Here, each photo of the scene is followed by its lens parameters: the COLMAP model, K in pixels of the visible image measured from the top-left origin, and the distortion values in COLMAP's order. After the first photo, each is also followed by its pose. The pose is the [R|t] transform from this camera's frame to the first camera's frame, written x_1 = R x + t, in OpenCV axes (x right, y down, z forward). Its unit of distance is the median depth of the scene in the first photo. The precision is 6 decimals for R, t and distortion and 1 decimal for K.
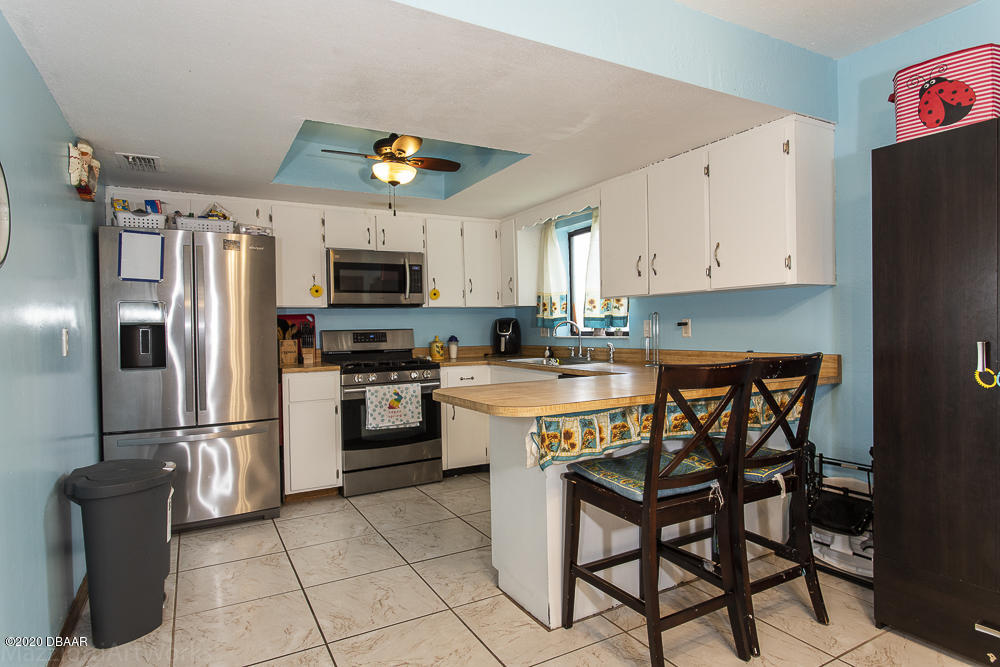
lens RADIAL K [[556.8, 0, 494.9], [0, 556.8, 330.8], [0, 0, 1]] dist [-0.011116, 0.004010]
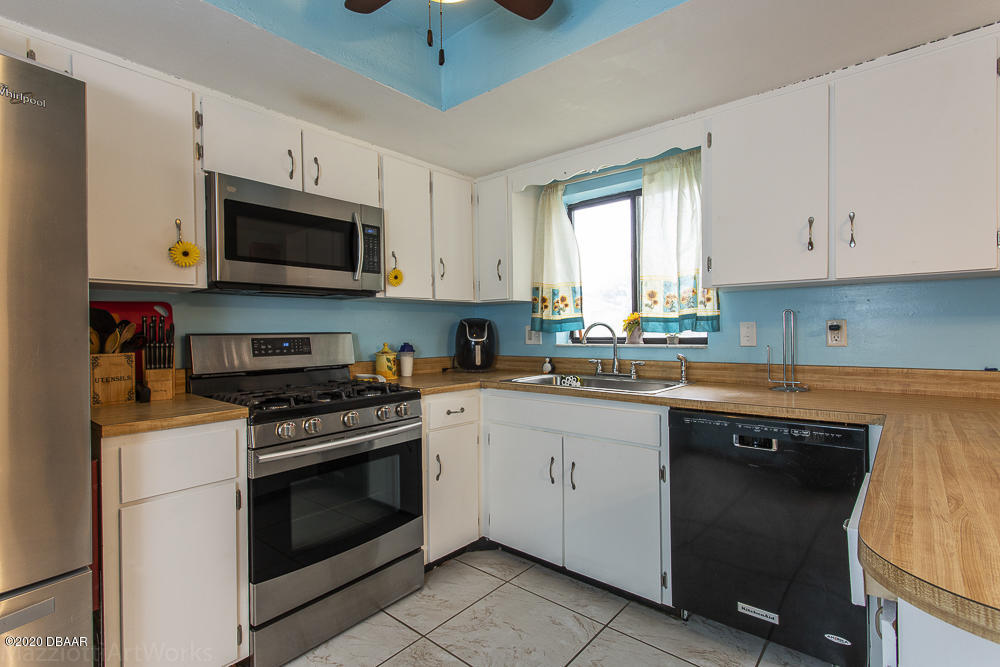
lens RADIAL K [[476.4, 0, 496.3], [0, 476.4, 331.7], [0, 0, 1]] dist [0.003037, -0.001213]
pose [[0.936132, 0.007906, 0.351560, -0.198422], [-0.004881, 0.999943, -0.009488, 0.000268], [-0.351615, 0.007166, 0.936117, 0.479697]]
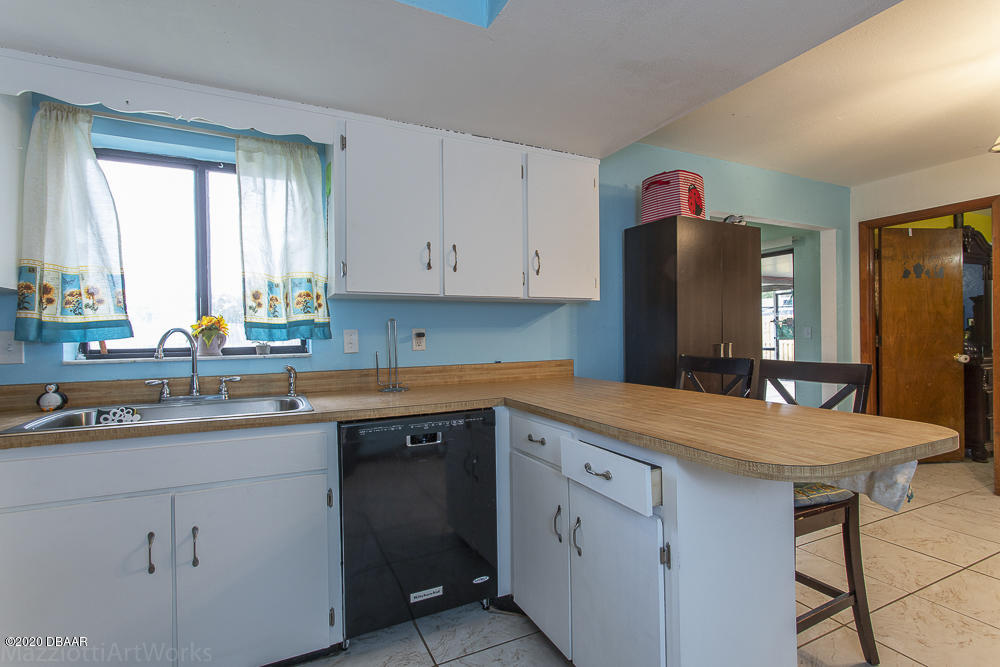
lens RADIAL K [[476.4, 0, 498.4], [0, 476.4, 332.2], [0, 0, 1]] dist [0.003037, -0.001213]
pose [[0.052971, 0.020596, 0.998384, -0.284561], [0.016578, 0.999631, -0.021502, 0.000717], [-0.998458, 0.017690, 0.052610, 0.673488]]
